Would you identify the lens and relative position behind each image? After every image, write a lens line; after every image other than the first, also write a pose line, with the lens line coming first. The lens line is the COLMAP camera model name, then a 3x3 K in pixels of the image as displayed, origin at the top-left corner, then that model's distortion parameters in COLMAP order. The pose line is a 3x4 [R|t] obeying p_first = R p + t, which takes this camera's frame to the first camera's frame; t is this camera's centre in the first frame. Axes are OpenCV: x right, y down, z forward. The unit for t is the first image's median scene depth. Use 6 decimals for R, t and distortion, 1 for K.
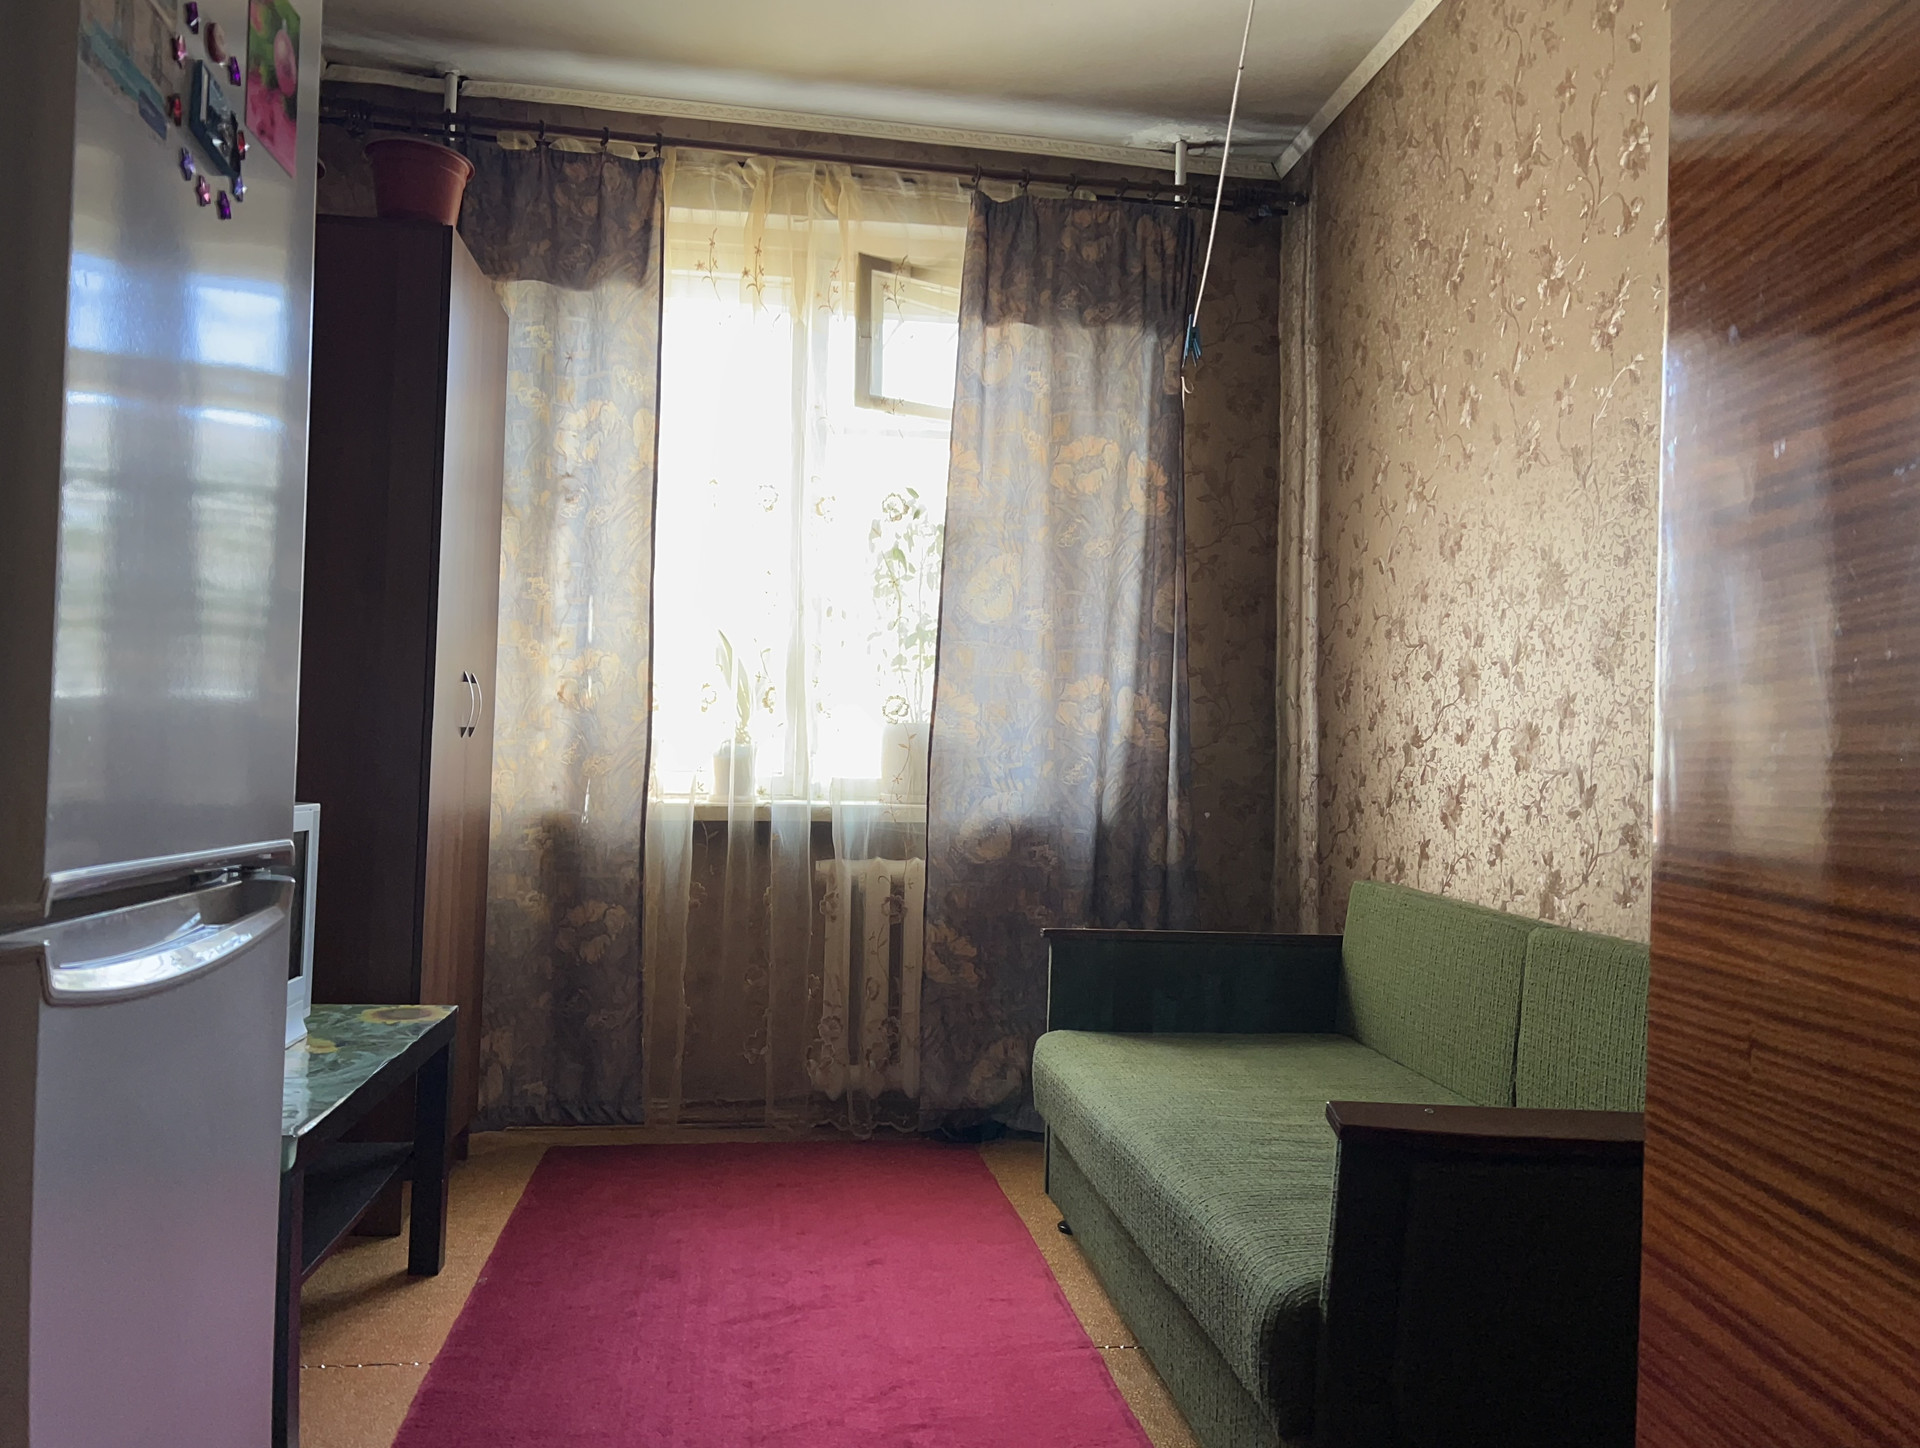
lens RADIAL K [[1444.1, 0, 961.3], [0, 1444.1, 732.6], [0, 0, 1]] dist [0.097427, -0.231403]
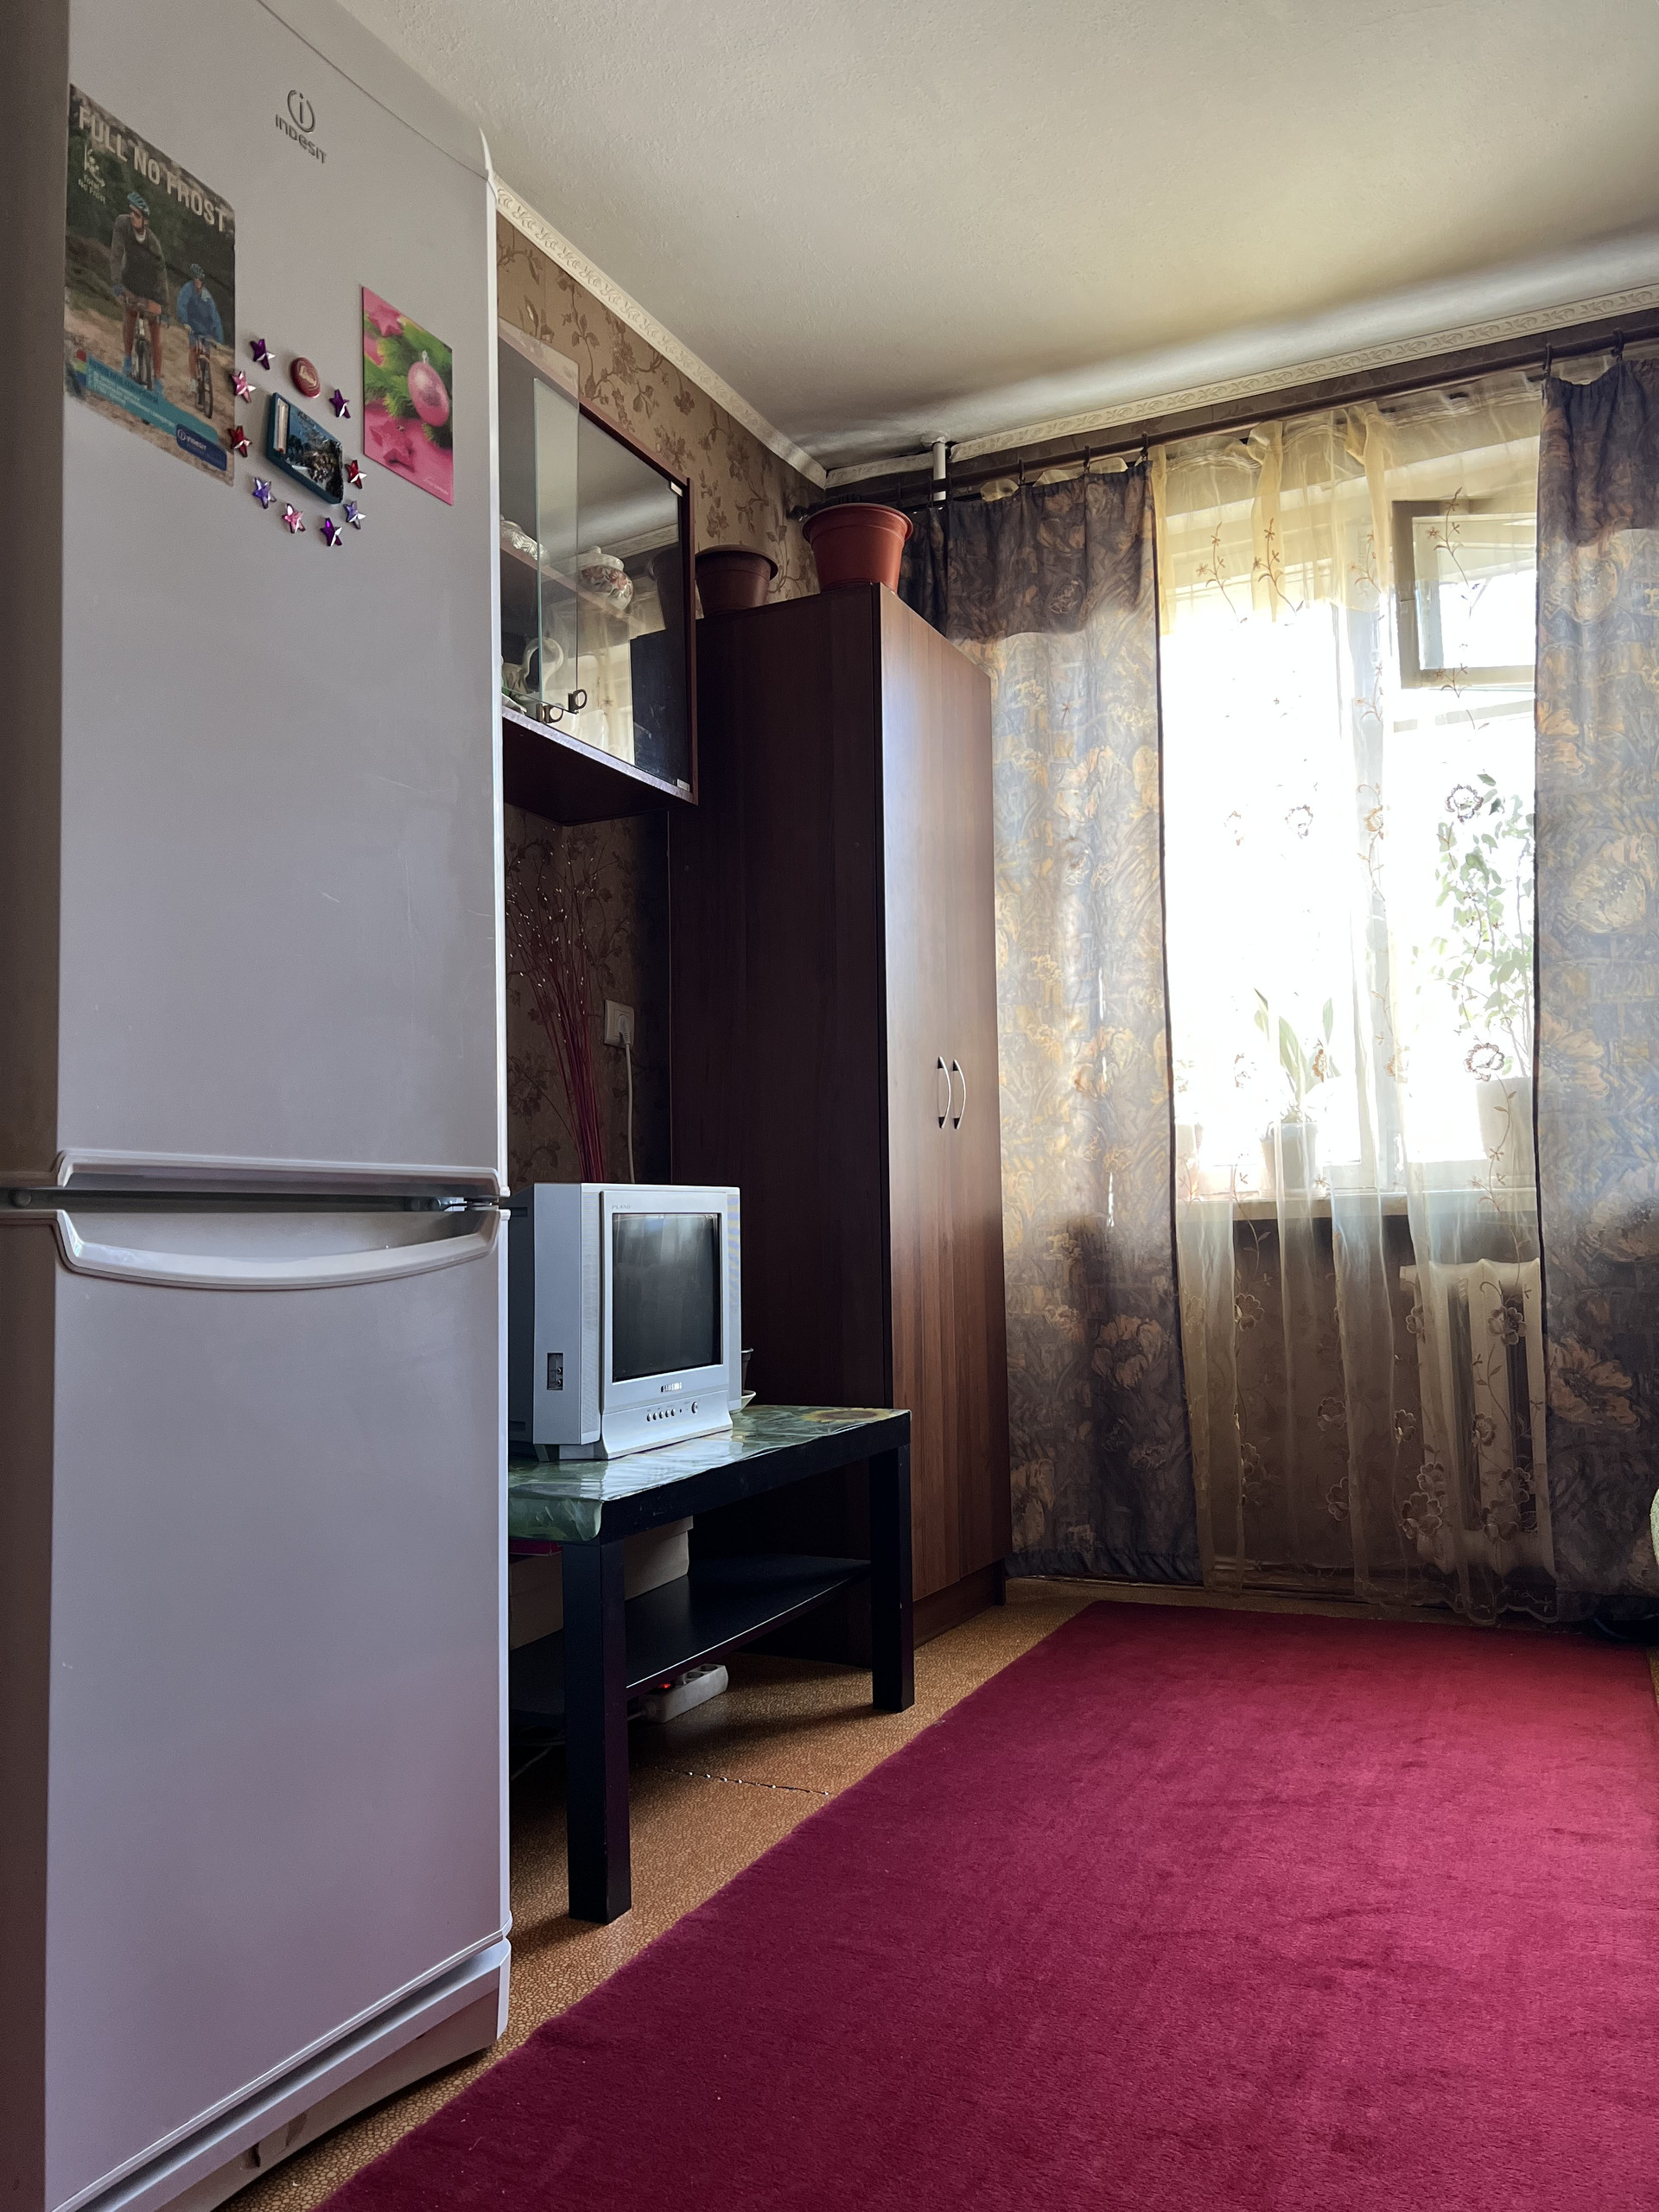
lens RADIAL K [[1640.6, 0, 839.5], [0, 1640.6, 1108.5], [0, 0, 1]] dist [0.055946, -0.075759]
pose [[0.836404, -0.086390, -0.541263, 0.142128], [0.056119, 0.995809, -0.072219, 0.053091], [0.545234, 0.030029, 0.837746, 0.082740]]
